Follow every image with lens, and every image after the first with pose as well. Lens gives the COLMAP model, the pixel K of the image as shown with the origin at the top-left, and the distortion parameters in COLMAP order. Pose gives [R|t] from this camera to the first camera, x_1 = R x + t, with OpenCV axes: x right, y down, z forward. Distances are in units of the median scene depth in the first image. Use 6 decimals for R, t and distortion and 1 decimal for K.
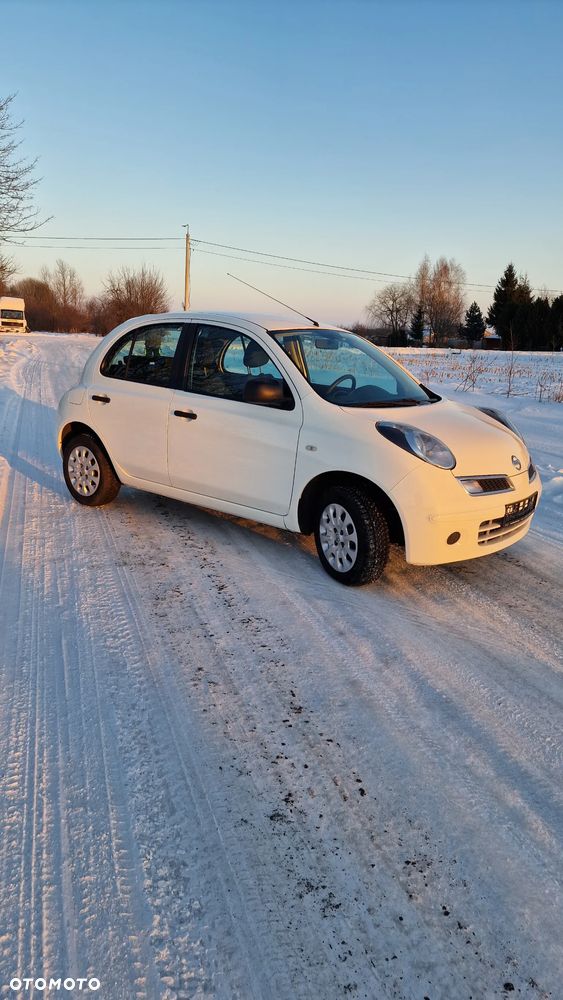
lens RADIAL K [[659.3, 0, 281.5], [0, 659.3, 500.0], [0, 0, 1]] dist [0.093226, -0.086499]
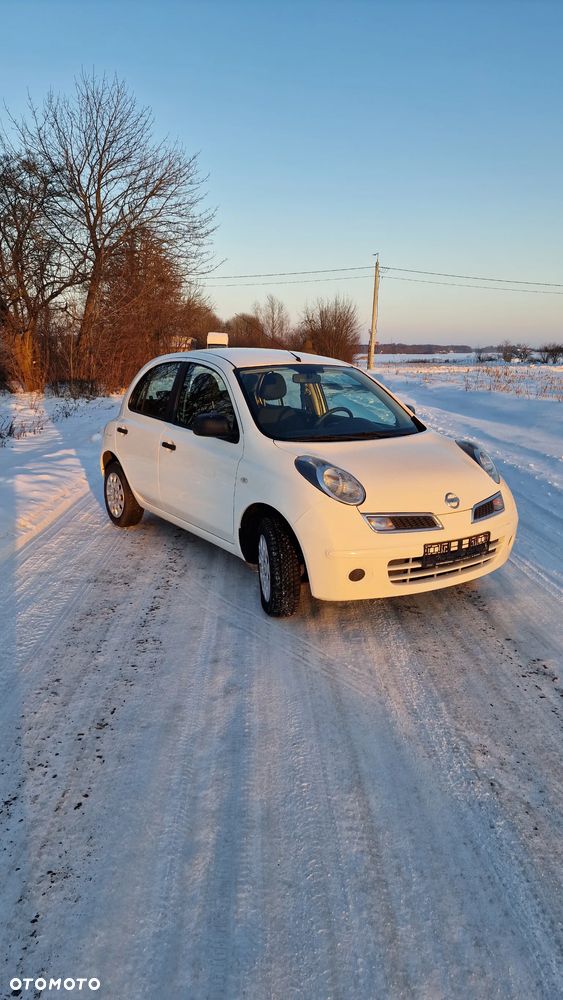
lens RADIAL K [[659.3, 0, 281.5], [0, 659.3, 500.0], [0, 0, 1]] dist [0.093226, -0.086499]
pose [[0.958935, 0.030578, -0.281973, 0.387906], [-0.040579, 0.998735, -0.029697, -0.018550], [0.280708, 0.039920, 0.958963, 0.020645]]
